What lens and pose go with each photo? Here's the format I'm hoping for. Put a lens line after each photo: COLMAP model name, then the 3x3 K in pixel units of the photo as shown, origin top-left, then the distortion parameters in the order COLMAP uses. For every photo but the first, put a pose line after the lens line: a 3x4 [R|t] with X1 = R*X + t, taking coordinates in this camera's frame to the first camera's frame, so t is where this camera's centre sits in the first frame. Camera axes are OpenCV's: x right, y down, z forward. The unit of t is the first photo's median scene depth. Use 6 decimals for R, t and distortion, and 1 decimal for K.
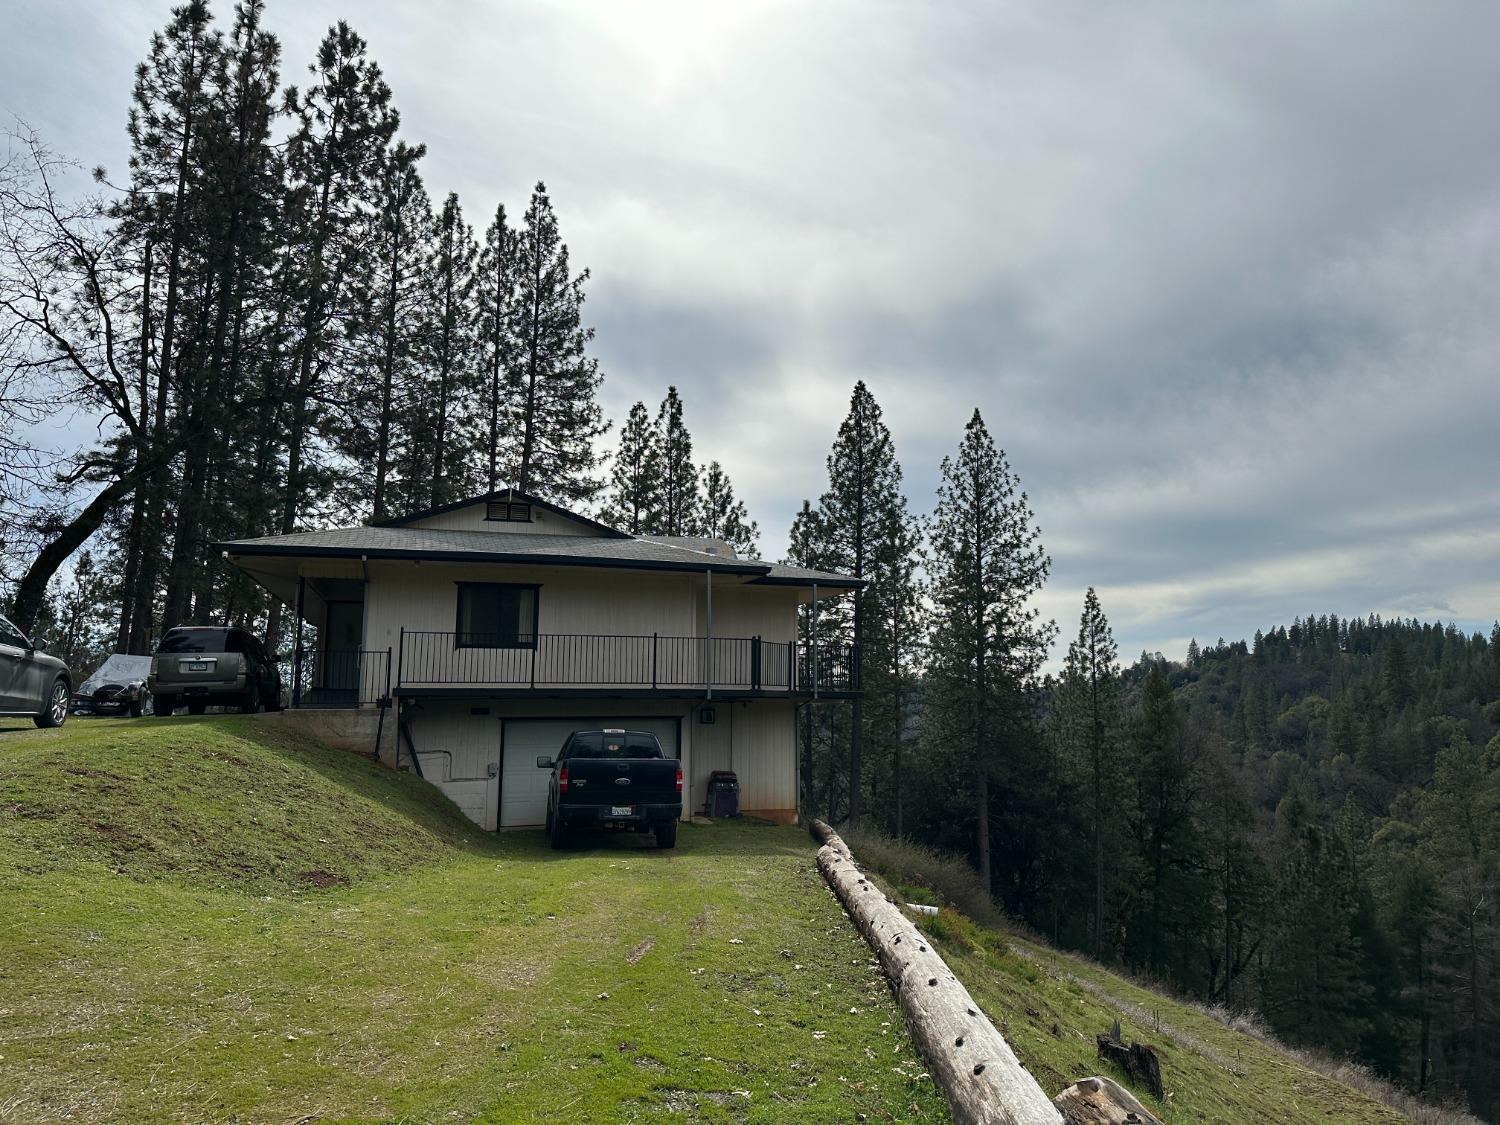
lens RADIAL K [[1028.4, 0, 752.5], [0, 1028.4, 561.4], [0, 0, 1]] dist [0.117744, -0.148846]
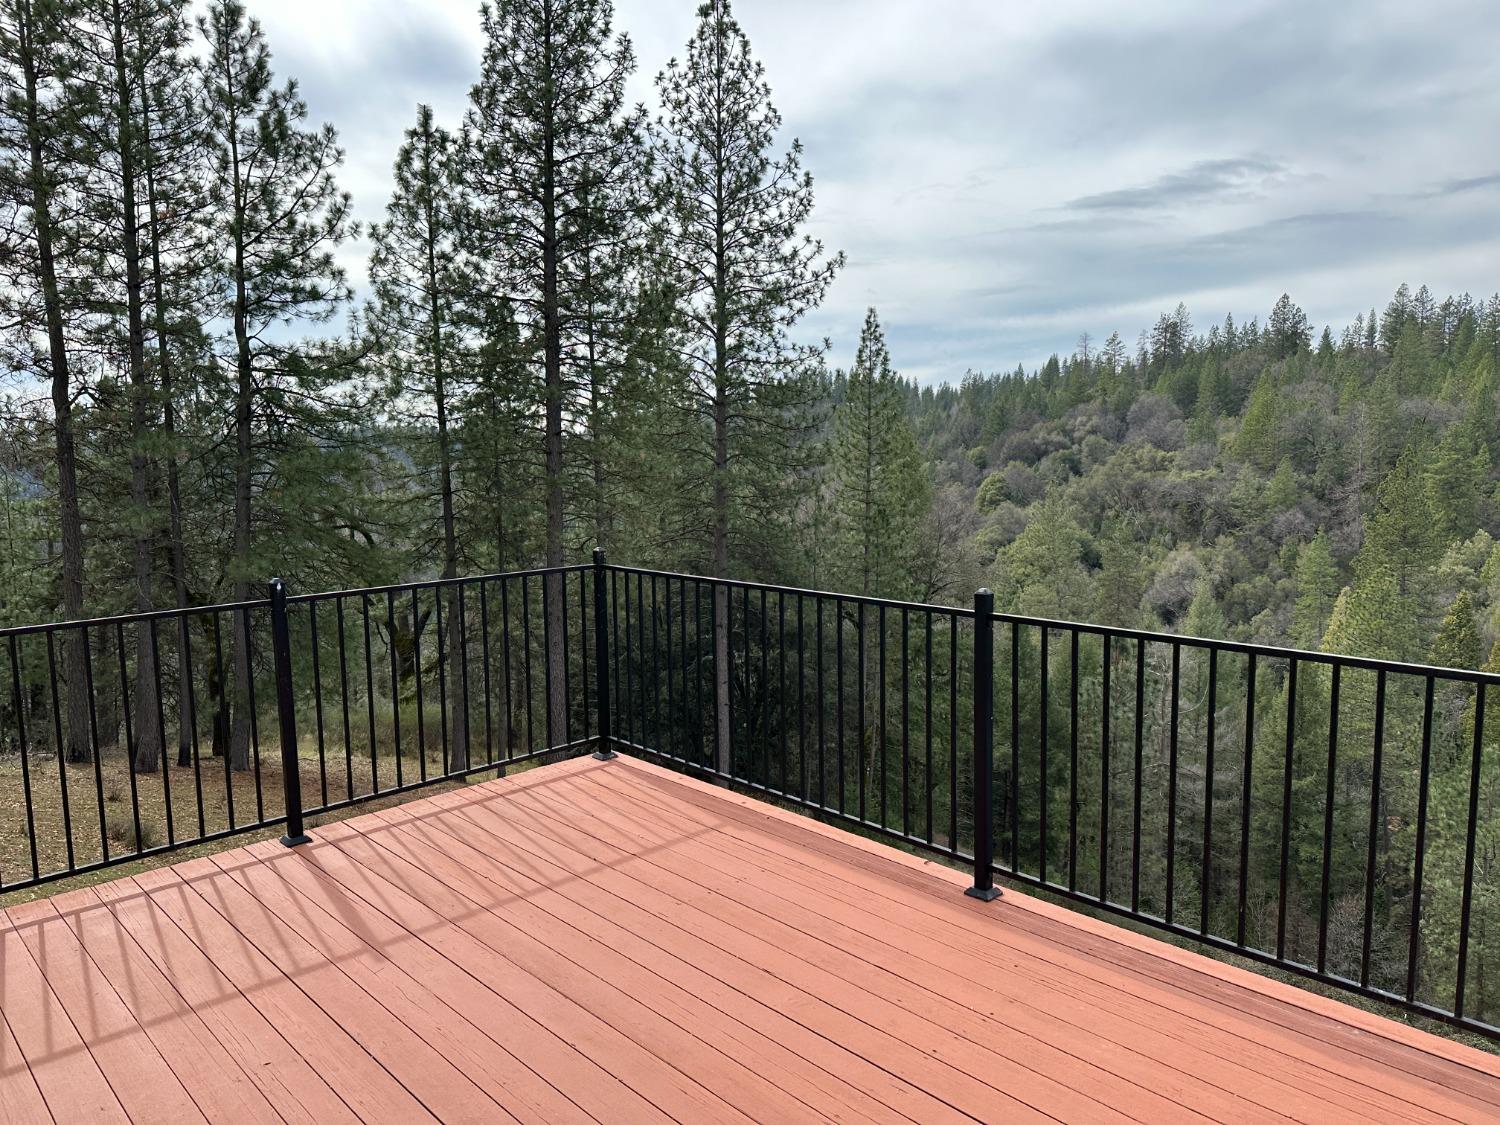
lens RADIAL K [[1031.6, 0, 754.3], [0, 1031.6, 567.9], [0, 0, 1]] dist [0.118957, -0.163885]
pose [[0.895509, -0.065489, 0.440200, -0.047891], [-0.044180, 0.971147, 0.234355, 0.035077], [-0.442846, -0.229315, 0.866777, 0.436042]]
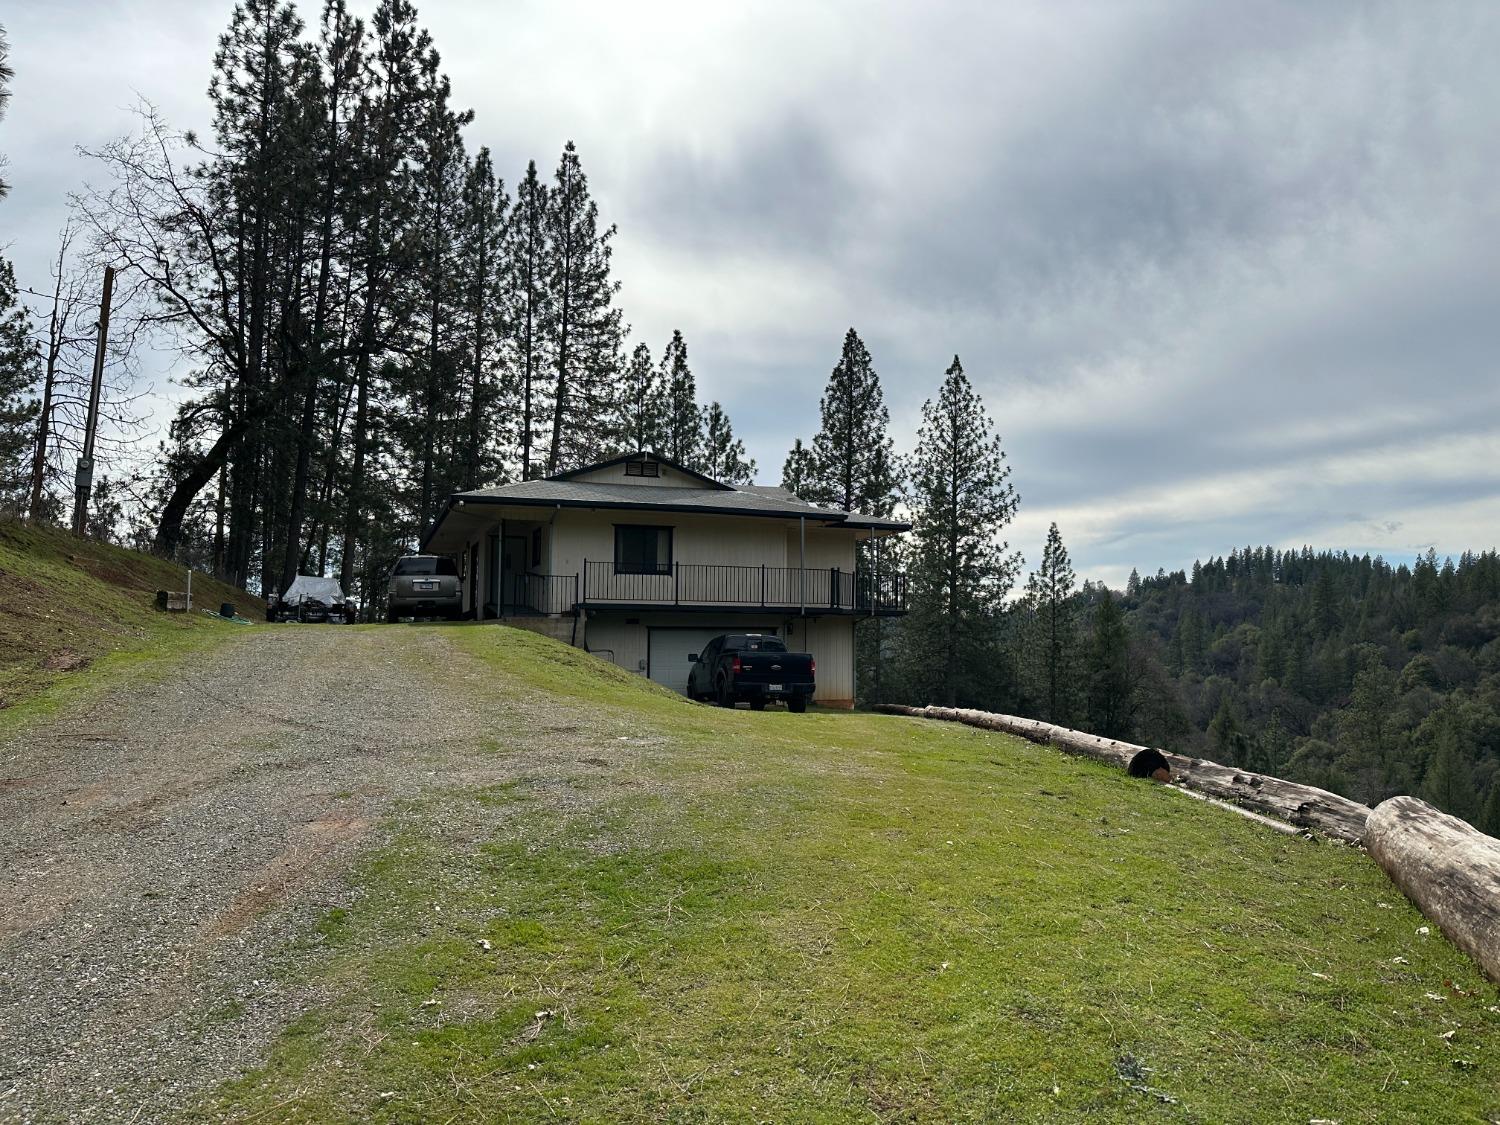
lens RADIAL K [[1031.6, 0, 754.3], [0, 1031.6, 567.9], [0, 0, 1]] dist [0.118957, -0.163885]
pose [[0.998745, 0.009530, 0.049171, -0.047514], [-0.013297, 0.996953, 0.076864, -0.007892], [-0.048289, -0.077421, 0.995828, -0.090526]]
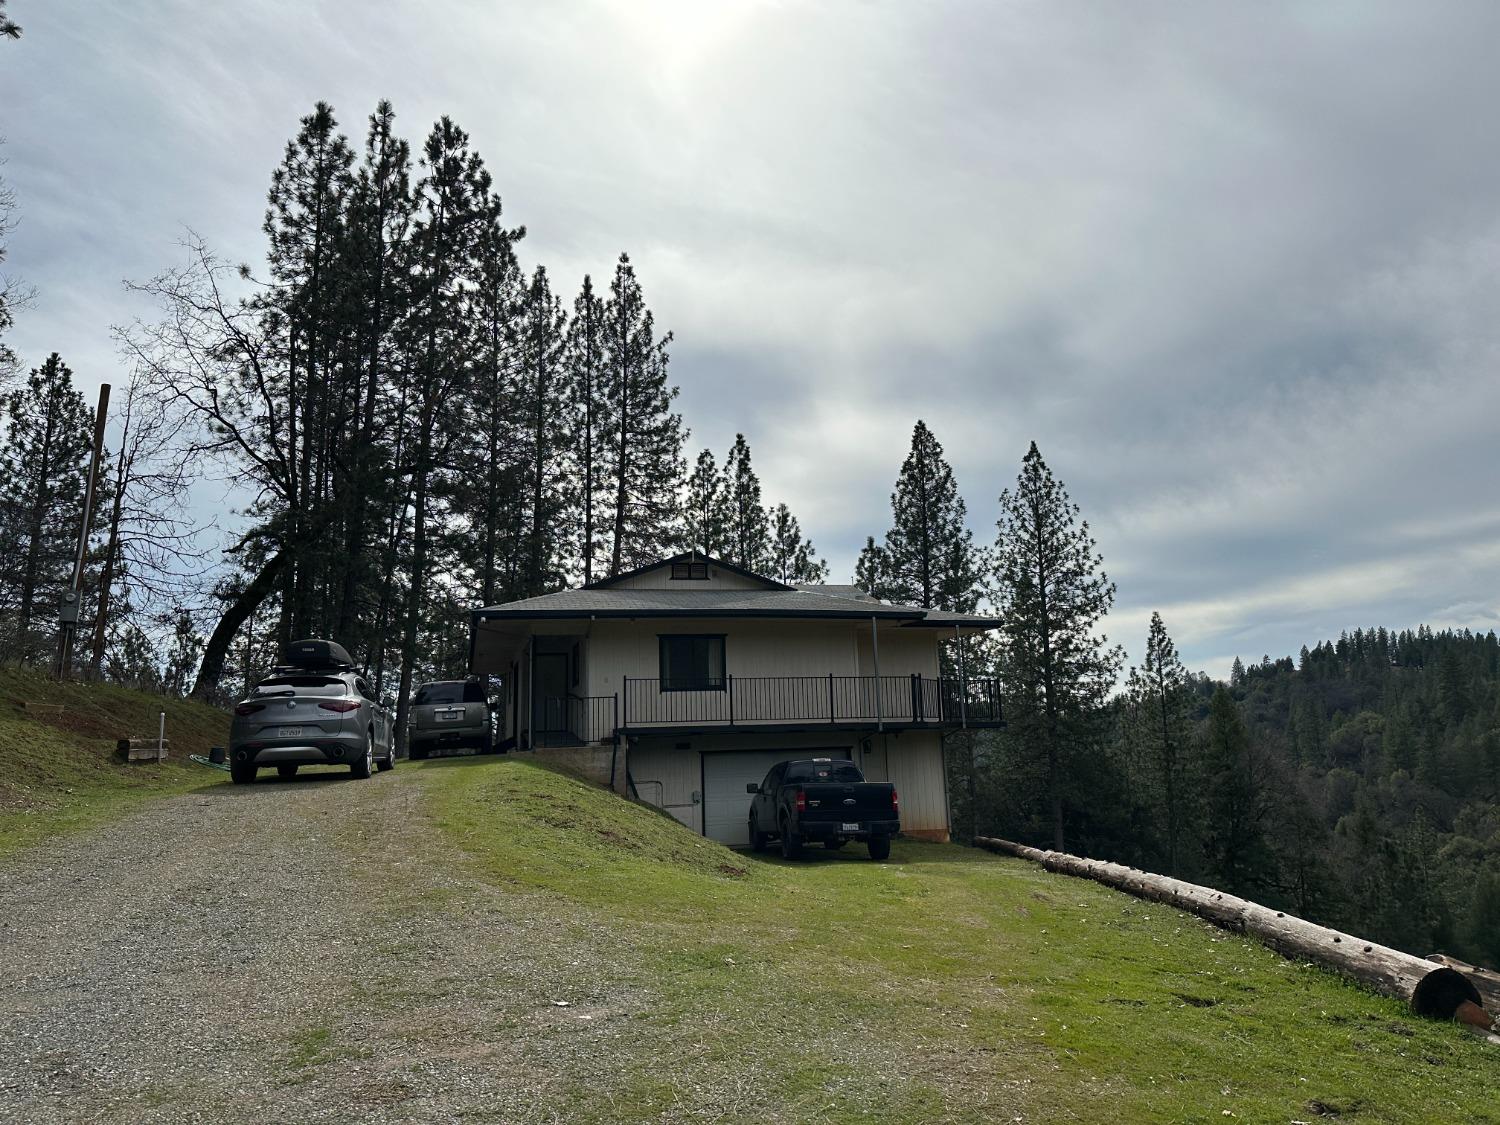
lens RADIAL K [[1025.9, 0, 737.8], [0, 1025.9, 568.9], [0, 0, 1]] dist [0.148211, -0.207719]
pose [[0.998476, -0.036119, -0.041731, -0.040352], [0.035102, 0.999074, -0.024872, -0.006230], [0.042591, 0.023369, 0.998819, -0.041797]]
